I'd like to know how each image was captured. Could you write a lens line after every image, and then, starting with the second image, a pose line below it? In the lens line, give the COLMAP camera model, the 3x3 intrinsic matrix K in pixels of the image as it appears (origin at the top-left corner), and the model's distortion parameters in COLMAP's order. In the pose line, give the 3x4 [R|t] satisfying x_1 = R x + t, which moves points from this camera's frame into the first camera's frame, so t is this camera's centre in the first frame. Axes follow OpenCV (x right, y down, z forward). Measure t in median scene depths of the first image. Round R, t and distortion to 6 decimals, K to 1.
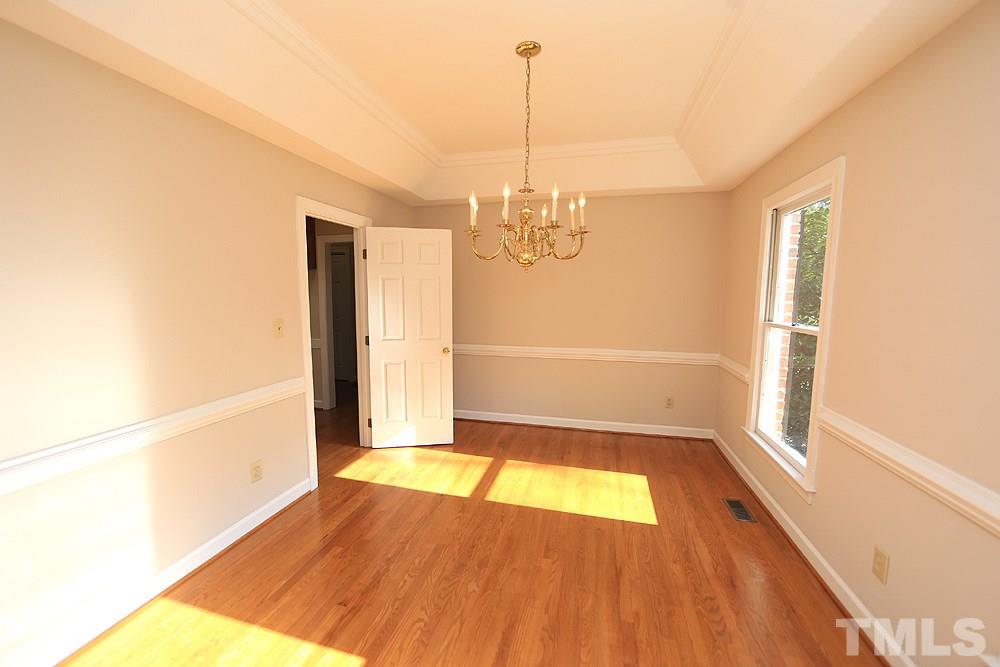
lens RADIAL K [[394.6, 0, 498.0], [0, 394.6, 333.6], [0, 0, 1]] dist [-0.010363, 0.000289]
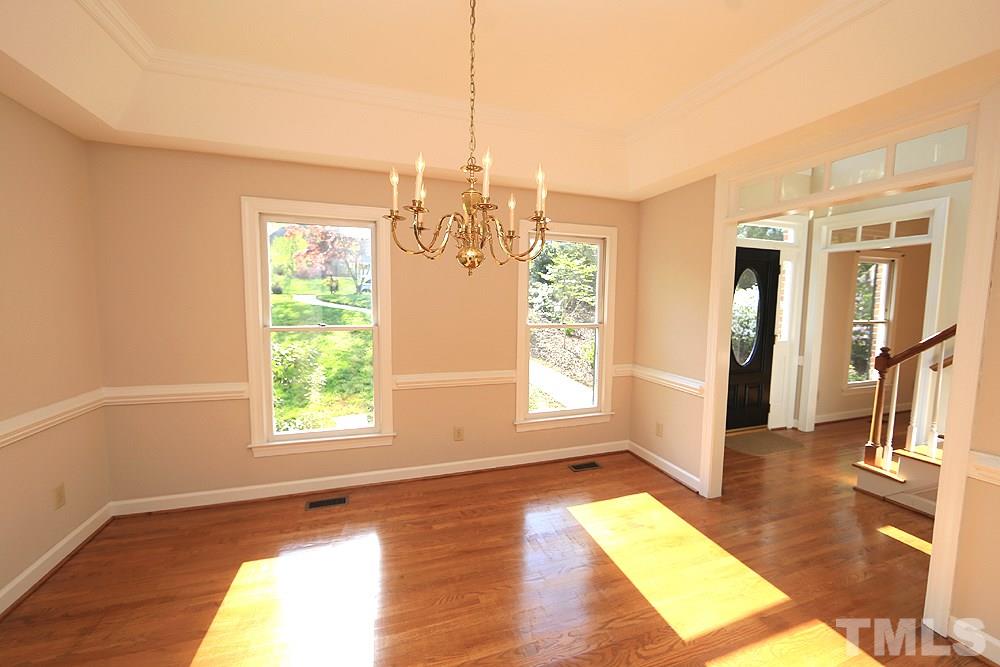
lens RADIAL K [[394.6, 0, 503.8], [0, 394.6, 334.4], [0, 0, 1]] dist [-0.010363, 0.000289]
pose [[-0.550218, -0.083051, 0.830881, -0.614864], [0.074710, 0.986155, 0.148045, -0.150238], [-0.831672, 0.143532, -0.536395, 1.395618]]
